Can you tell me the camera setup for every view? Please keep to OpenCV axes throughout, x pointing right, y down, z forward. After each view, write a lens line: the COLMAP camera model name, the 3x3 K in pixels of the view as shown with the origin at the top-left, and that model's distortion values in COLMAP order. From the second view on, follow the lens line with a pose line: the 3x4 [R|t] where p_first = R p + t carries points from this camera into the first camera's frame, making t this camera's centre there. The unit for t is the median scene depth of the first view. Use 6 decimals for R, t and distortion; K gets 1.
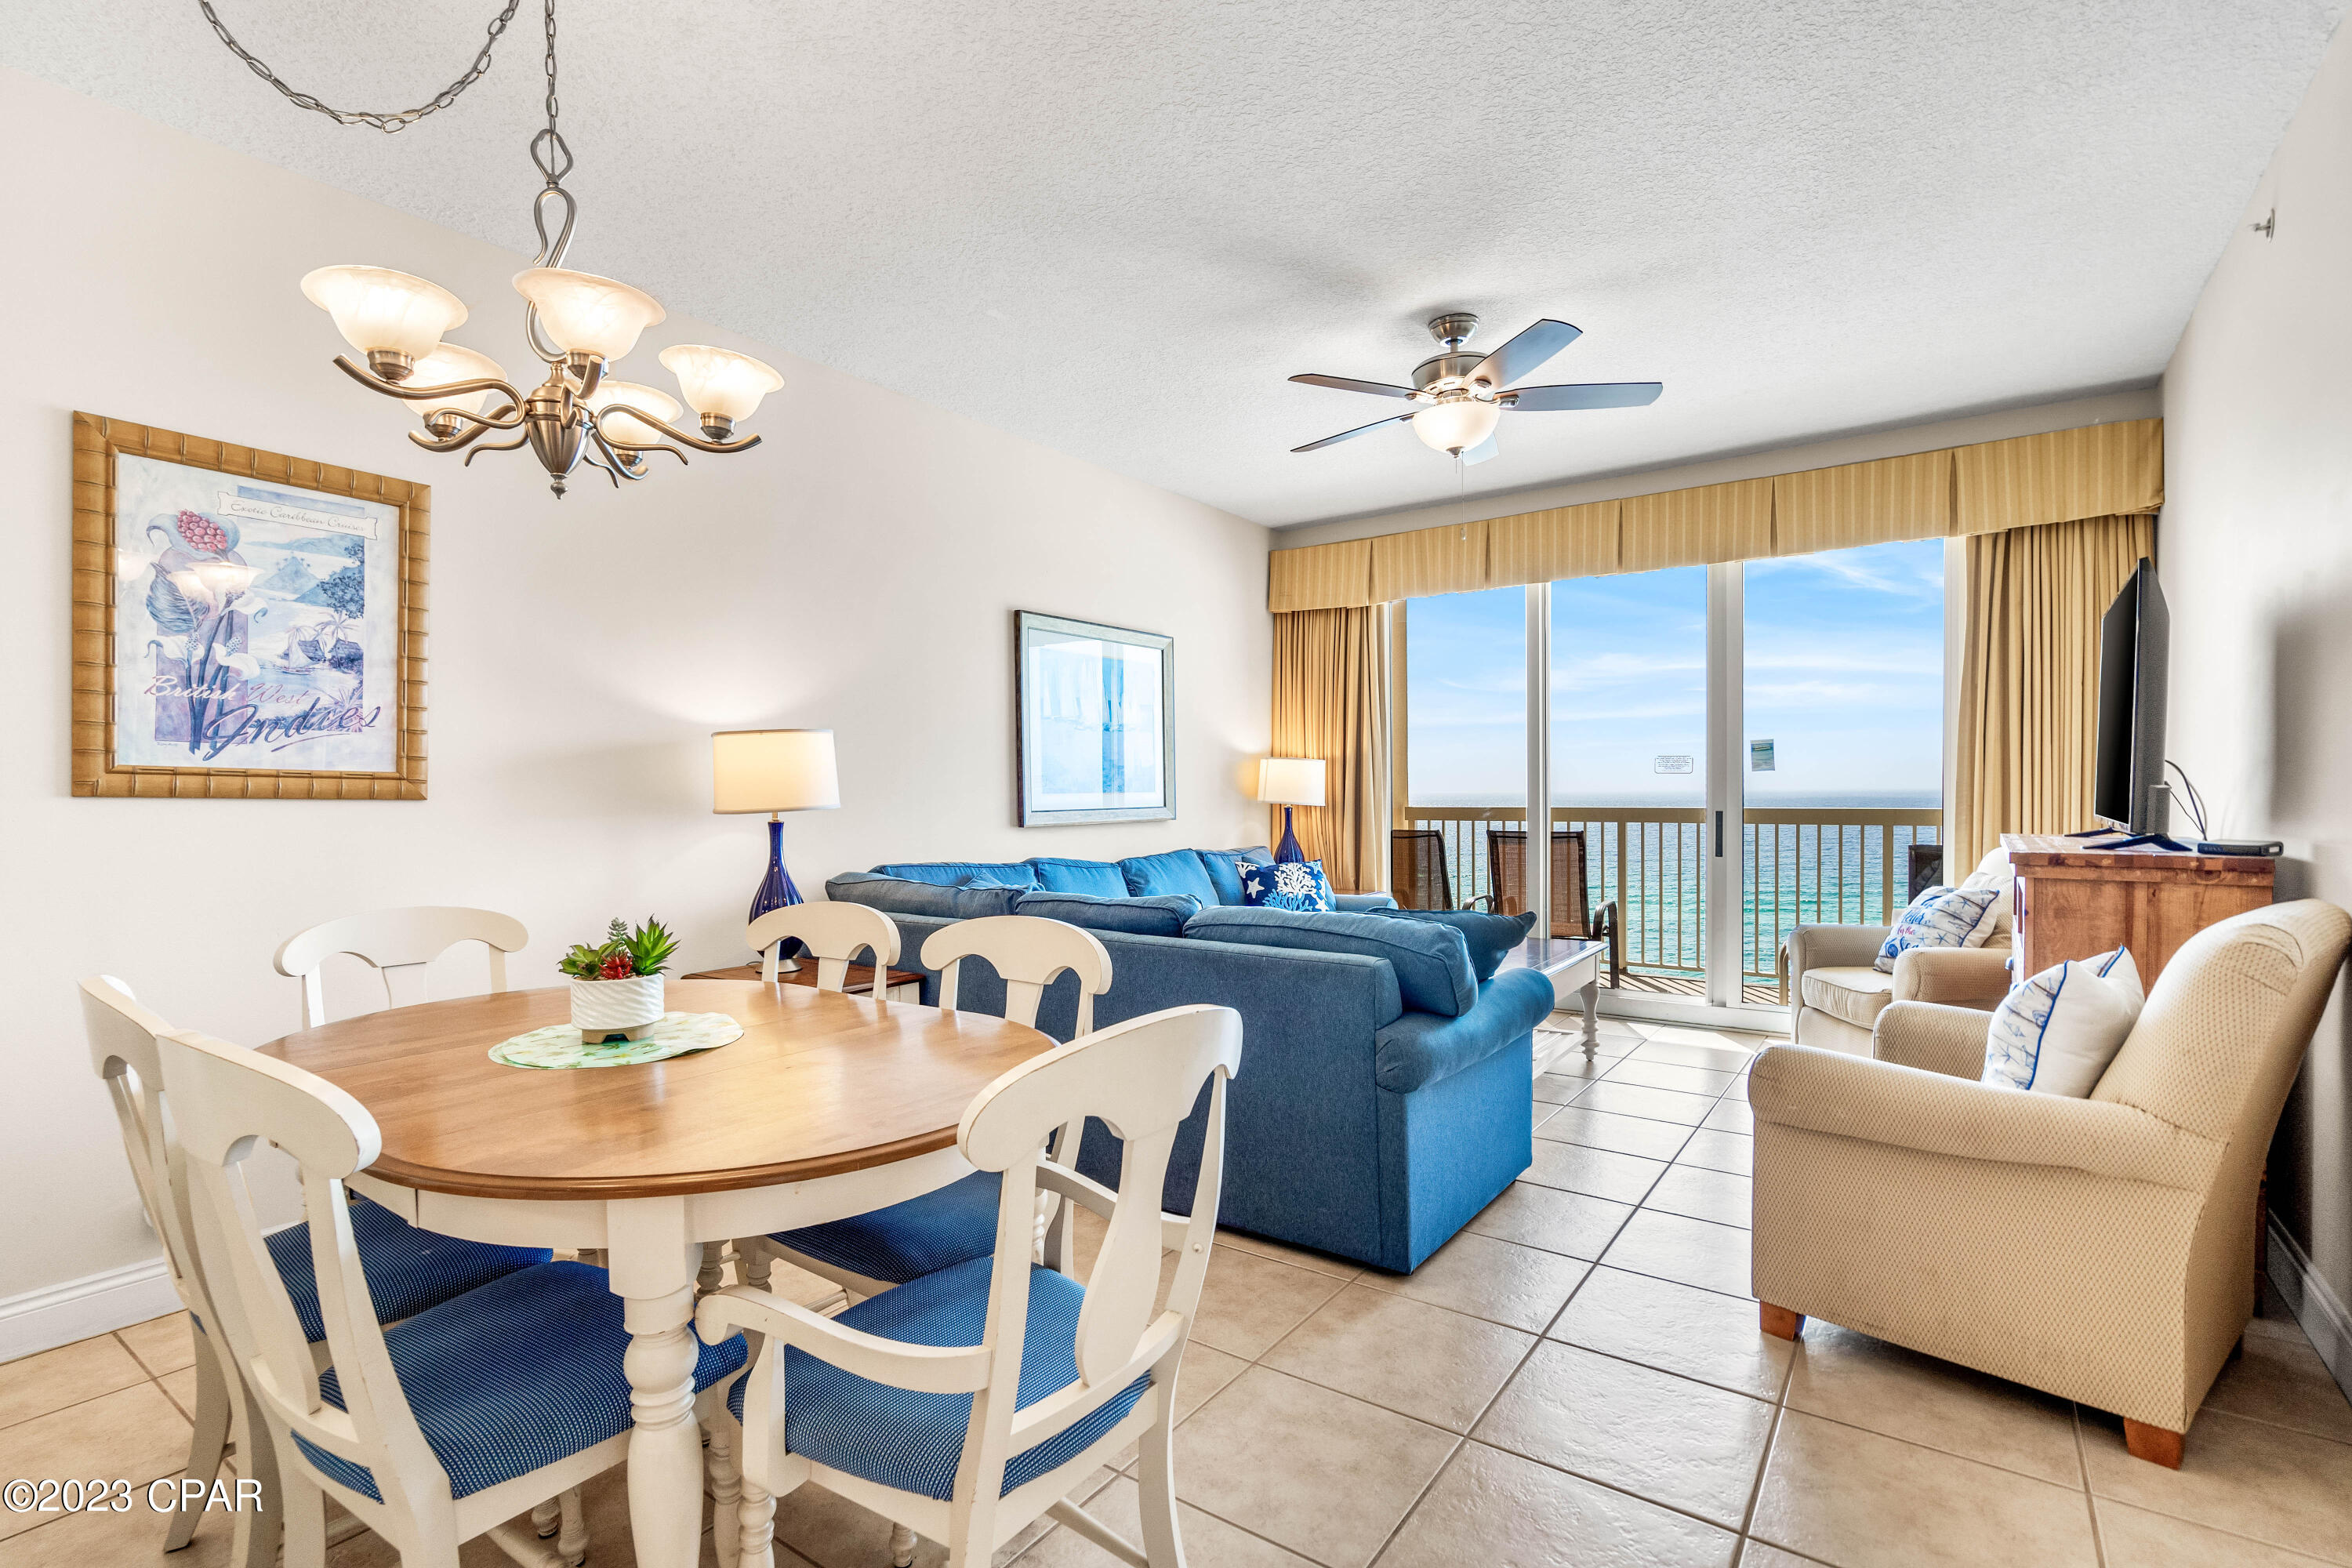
lens RADIAL K [[1114.4, 0, 1100.6], [0, 1114.4, 836.5], [0, 0, 1]] dist [-0.014180, 0.003912]
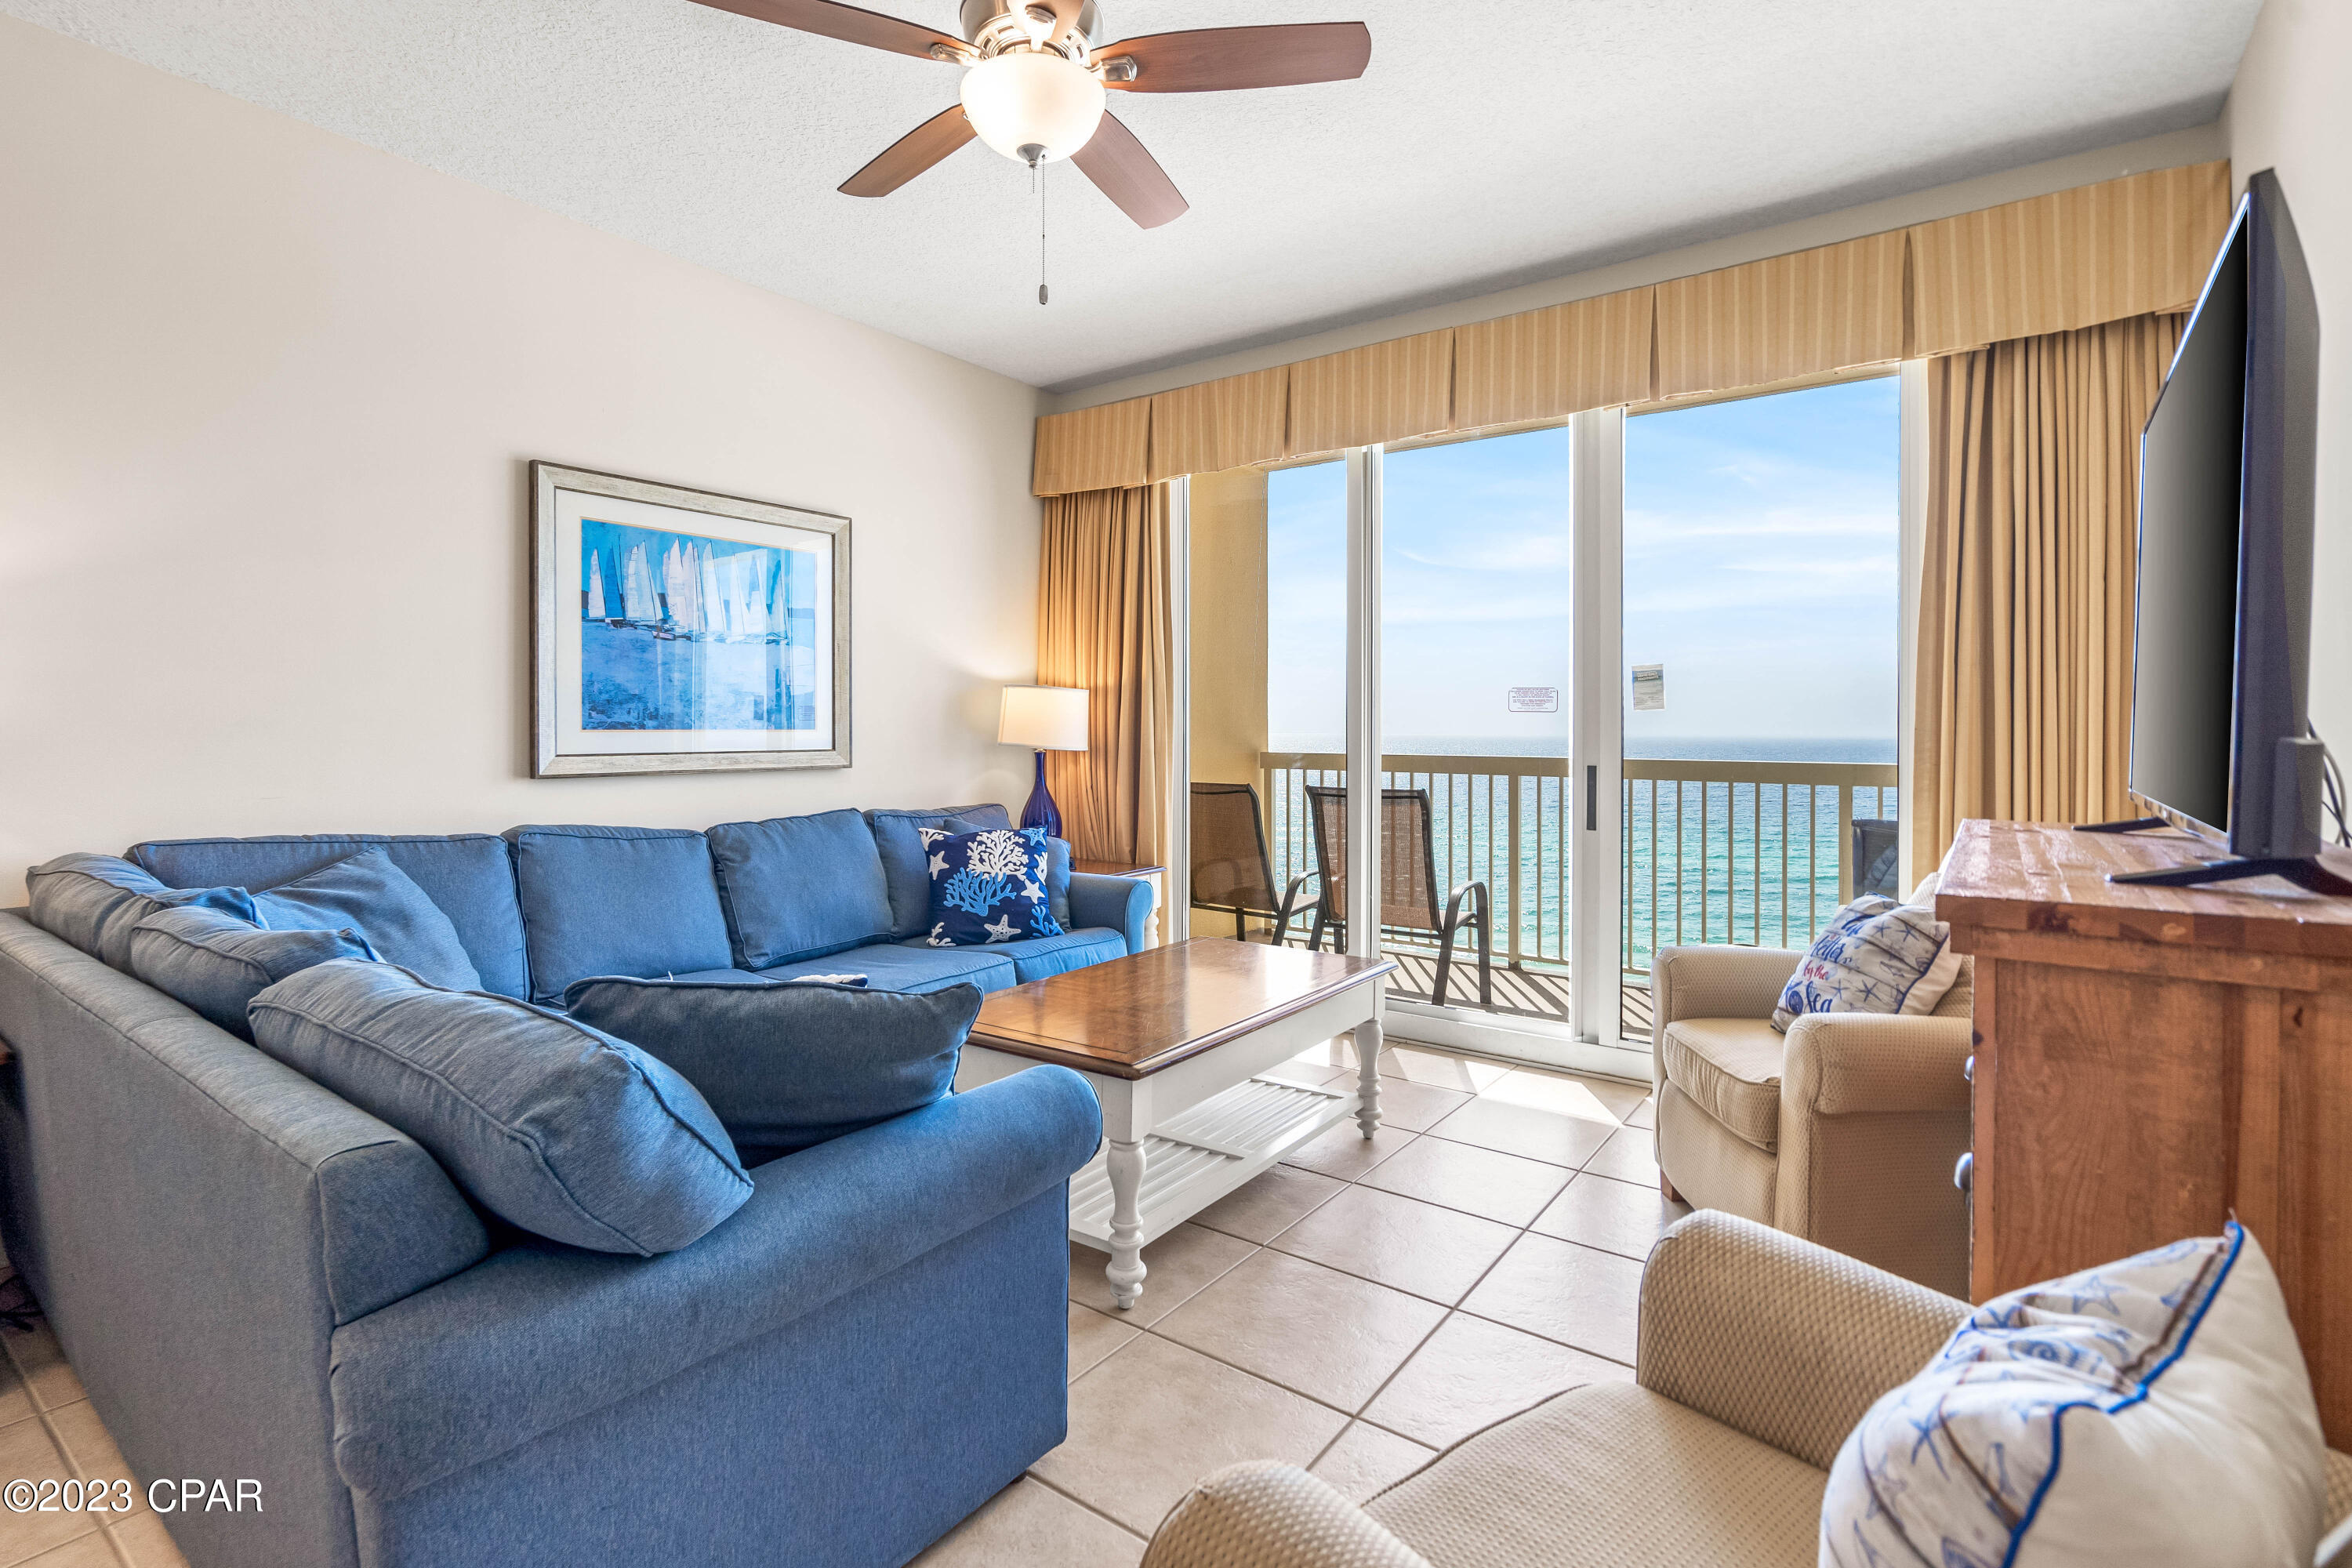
lens RADIAL K [[1114.4, 0, 1115.1], [0, 1114.4, 753.5], [0, 0, 1]] dist [-0.014180, 0.003912]
pose [[0.999925, 0.011980, -0.002718, 0.305554], [-0.012029, 0.999751, -0.018798, -0.016234], [0.002492, 0.018829, 0.999820, 0.346081]]
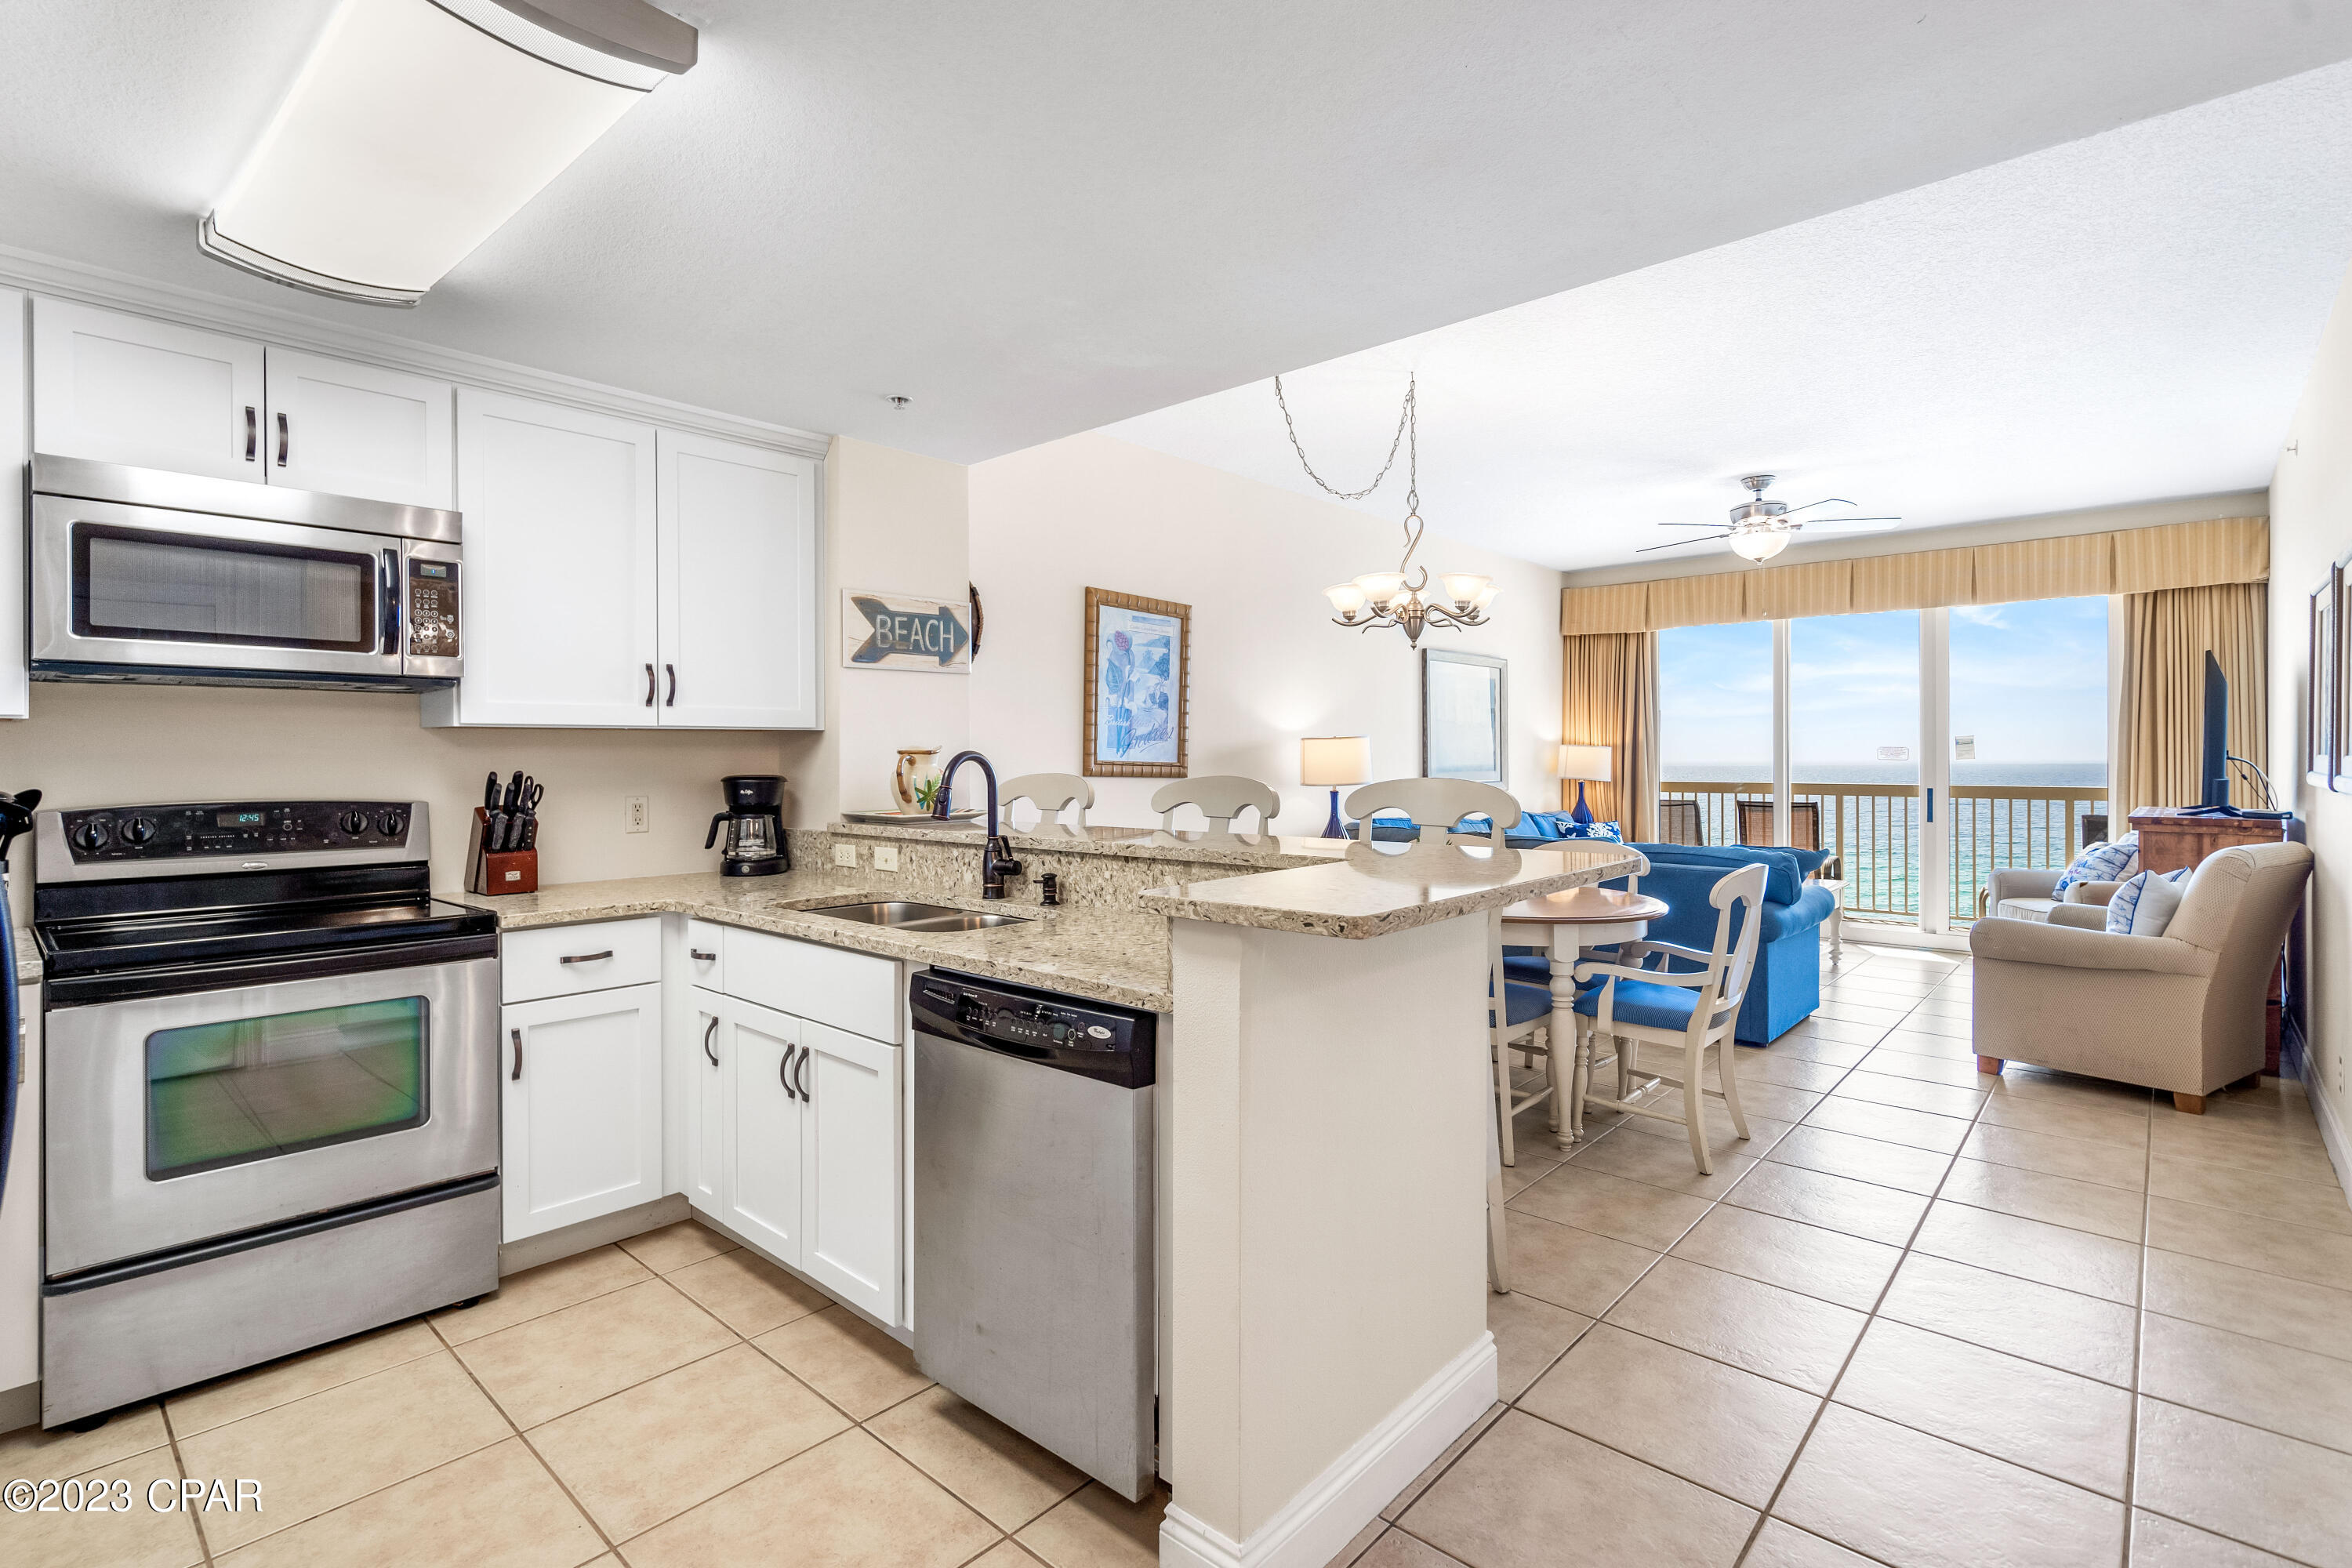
lens RADIAL K [[1114.4, 0, 1099.2], [0, 1114.4, 780.3], [0, 0, 1]] dist [-0.014180, 0.003912]
pose [[0.993508, 0.009122, -0.113392, -0.354063], [-0.011352, 0.999754, -0.019034, 0.005439], [0.113191, 0.020198, 0.993368, -0.545194]]
